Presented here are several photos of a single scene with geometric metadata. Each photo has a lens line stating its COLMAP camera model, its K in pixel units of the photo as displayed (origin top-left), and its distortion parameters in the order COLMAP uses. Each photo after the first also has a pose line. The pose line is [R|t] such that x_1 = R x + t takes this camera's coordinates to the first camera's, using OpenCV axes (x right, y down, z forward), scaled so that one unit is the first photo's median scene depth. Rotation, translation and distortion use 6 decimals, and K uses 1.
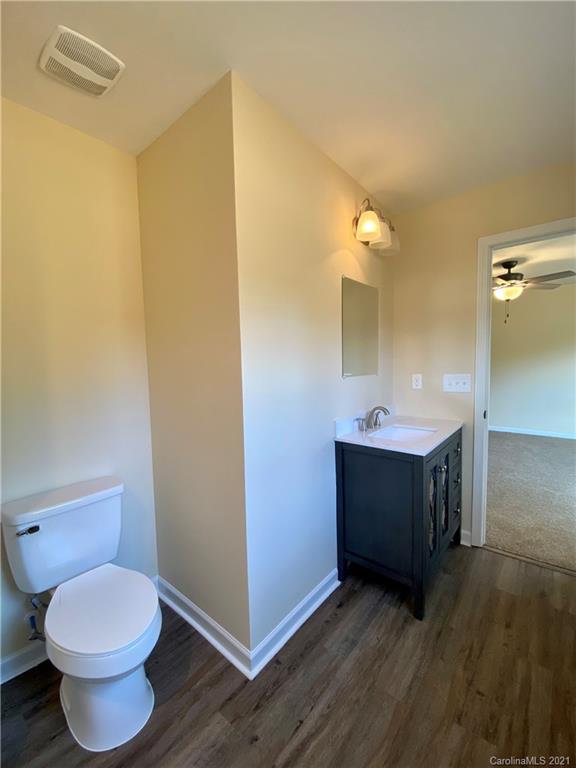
lens RADIAL K [[310.4, 0, 291.1], [0, 310.4, 382.2], [0, 0, 1]] dist [0.023265, -0.021429]
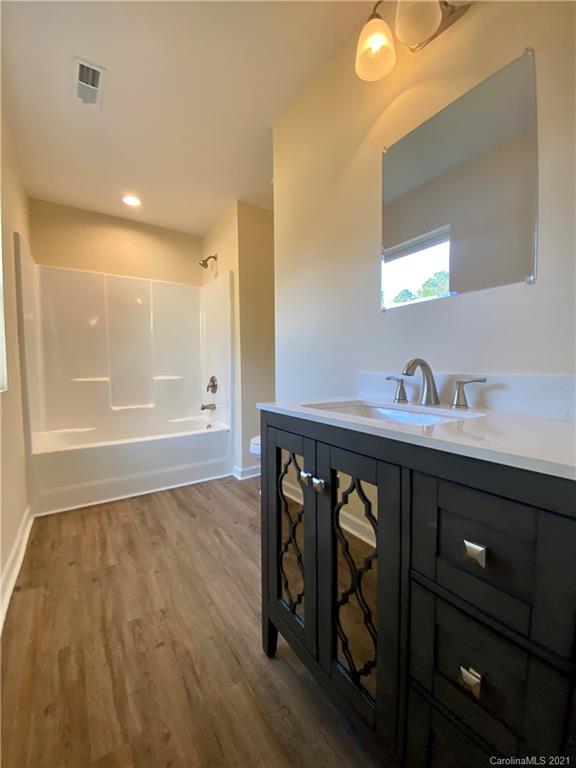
lens RADIAL K [[310.4, 0, 291.1], [0, 310.4, 382.2], [0, 0, 1]] dist [0.023265, -0.021429]
pose [[-0.284841, 0.073499, -0.955753, 1.290246], [-0.040436, 0.995247, 0.088587, 0.125686], [0.957722, 0.063880, -0.280515, 1.530016]]
